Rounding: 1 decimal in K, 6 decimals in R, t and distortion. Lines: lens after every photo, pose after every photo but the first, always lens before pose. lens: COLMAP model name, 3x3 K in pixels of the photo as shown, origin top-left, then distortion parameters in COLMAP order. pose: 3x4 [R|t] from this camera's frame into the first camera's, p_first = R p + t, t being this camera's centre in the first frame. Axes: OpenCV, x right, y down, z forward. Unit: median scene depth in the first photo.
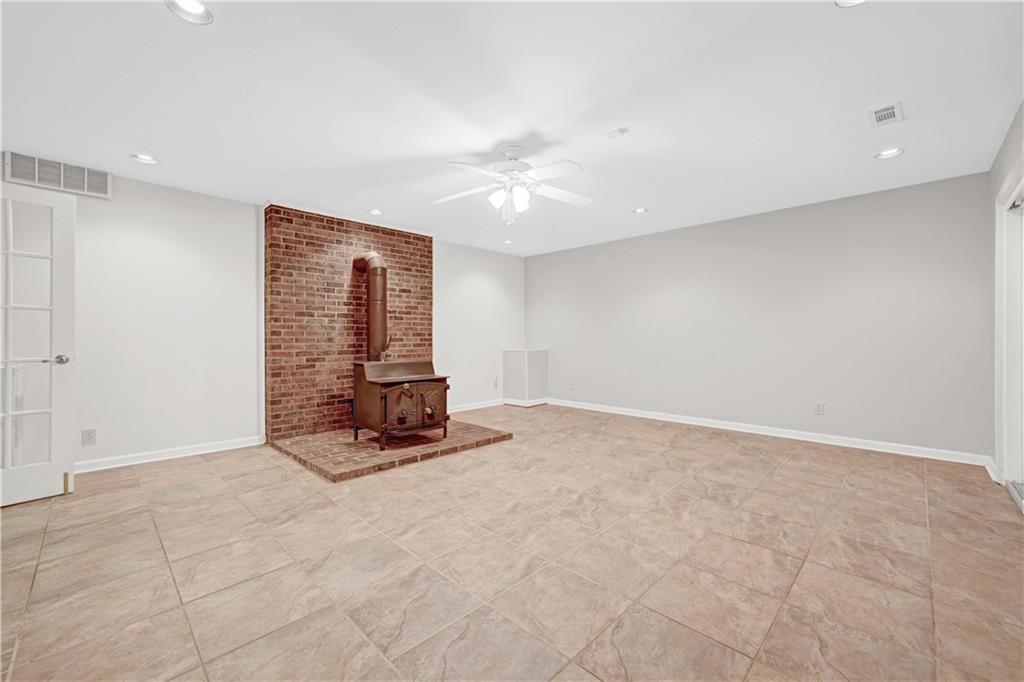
lens RADIAL K [[419.8, 0, 509.2], [0, 419.8, 340.5], [0, 0, 1]] dist [-0.009238, -0.000103]
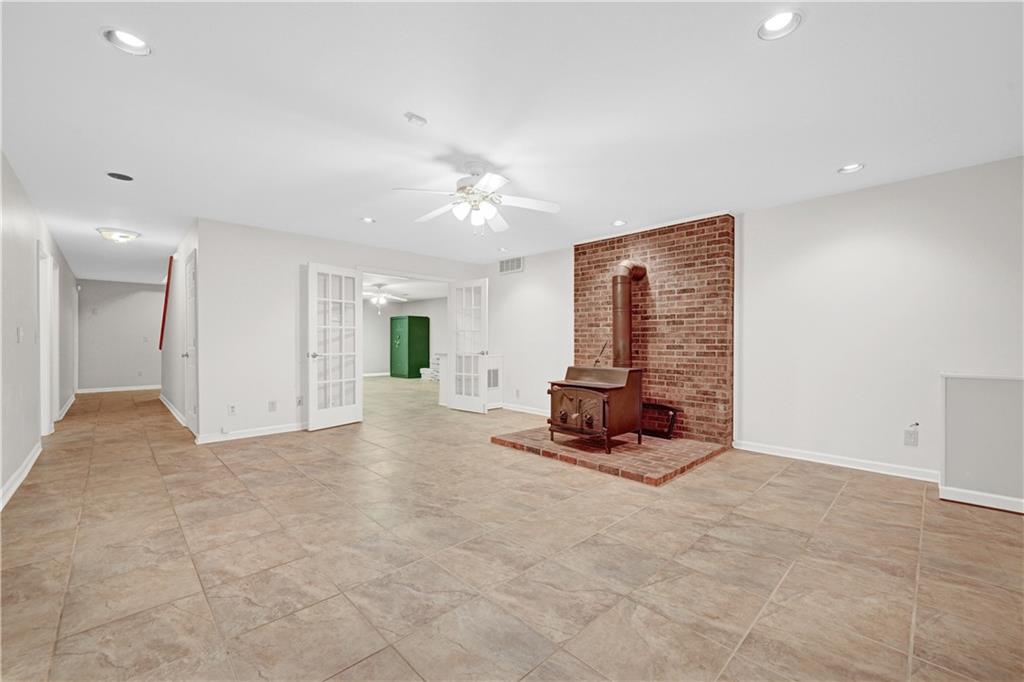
lens RADIAL K [[419.8, 0, 509.2], [0, 419.8, 340.5], [0, 0, 1]] dist [-0.009238, -0.000103]
pose [[-0.036007, -0.006074, -0.999333, 0.814391], [-0.012825, 0.999902, -0.005616, -0.007776], [0.999269, 0.012614, -0.036081, 0.864899]]
